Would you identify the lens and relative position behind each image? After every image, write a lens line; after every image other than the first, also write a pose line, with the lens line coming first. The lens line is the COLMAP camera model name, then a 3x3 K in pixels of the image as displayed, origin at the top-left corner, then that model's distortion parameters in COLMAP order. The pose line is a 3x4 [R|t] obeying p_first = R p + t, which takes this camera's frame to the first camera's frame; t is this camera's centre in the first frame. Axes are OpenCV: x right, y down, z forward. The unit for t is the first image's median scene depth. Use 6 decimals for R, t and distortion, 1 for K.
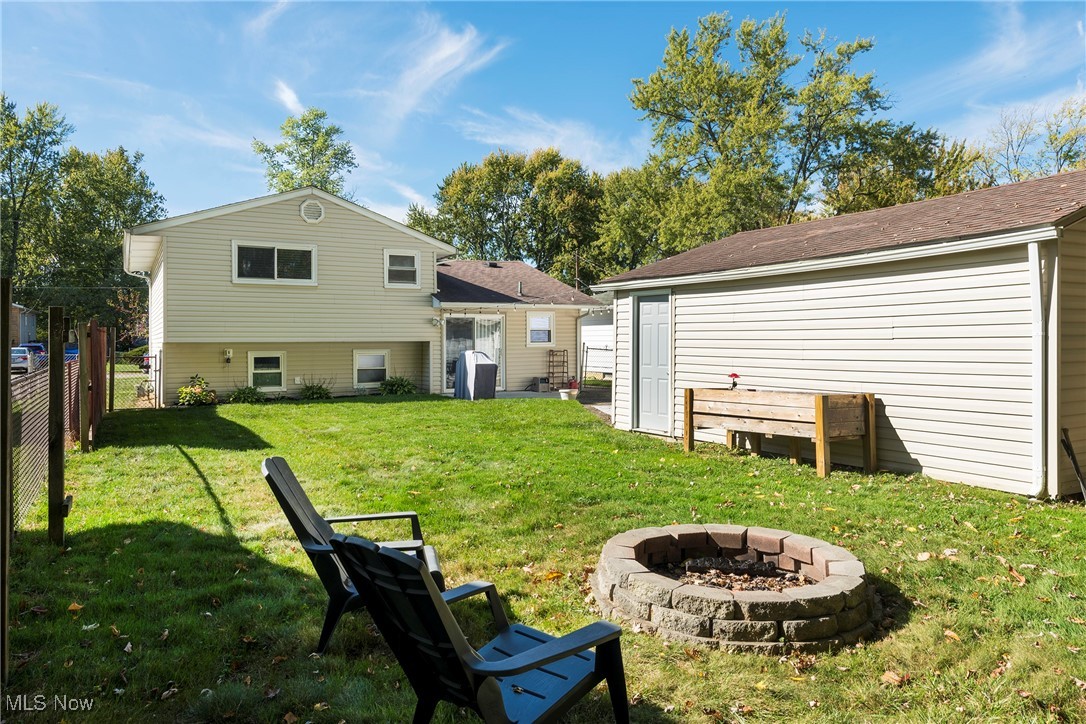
lens RADIAL K [[728.5, 0, 543.0], [0, 728.5, 362.0], [0, 0, 1]] dist [0.025623, 0.000258]
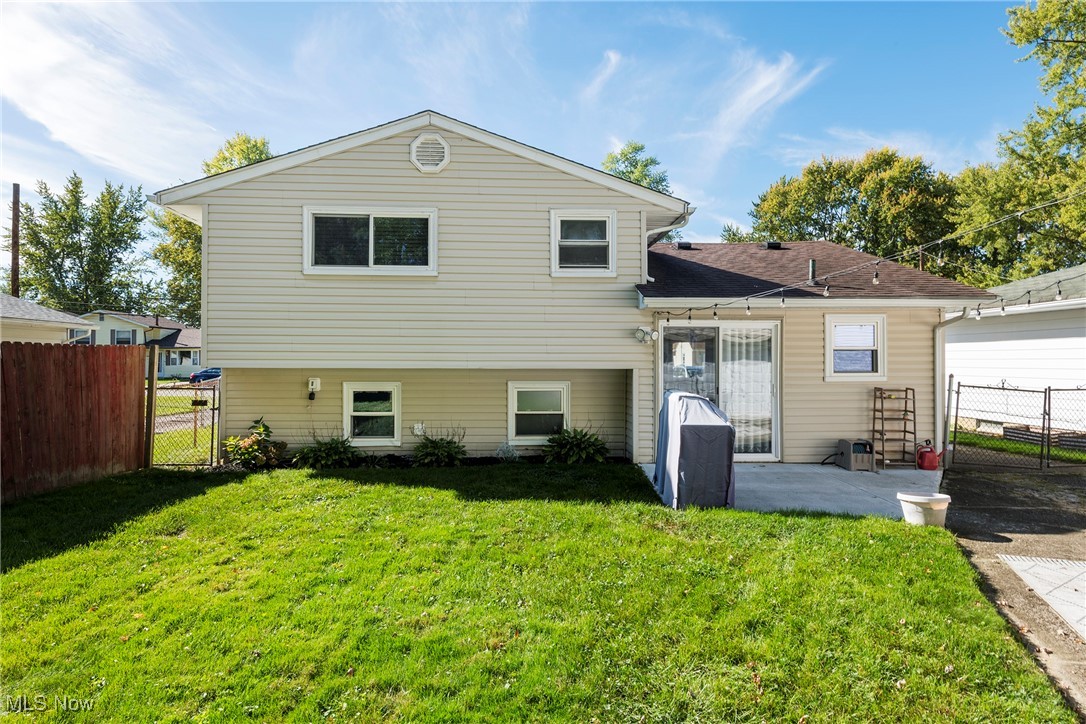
lens RADIAL K [[640.1, 0, 542.4], [0, 640.1, 348.9], [0, 0, 1]] dist [0.034969, -0.030086]
pose [[0.888557, 0.001871, -0.458762, 0.009538], [-0.022184, 0.998997, -0.038893, -0.021573], [0.458229, 0.044736, 0.887708, 0.487935]]
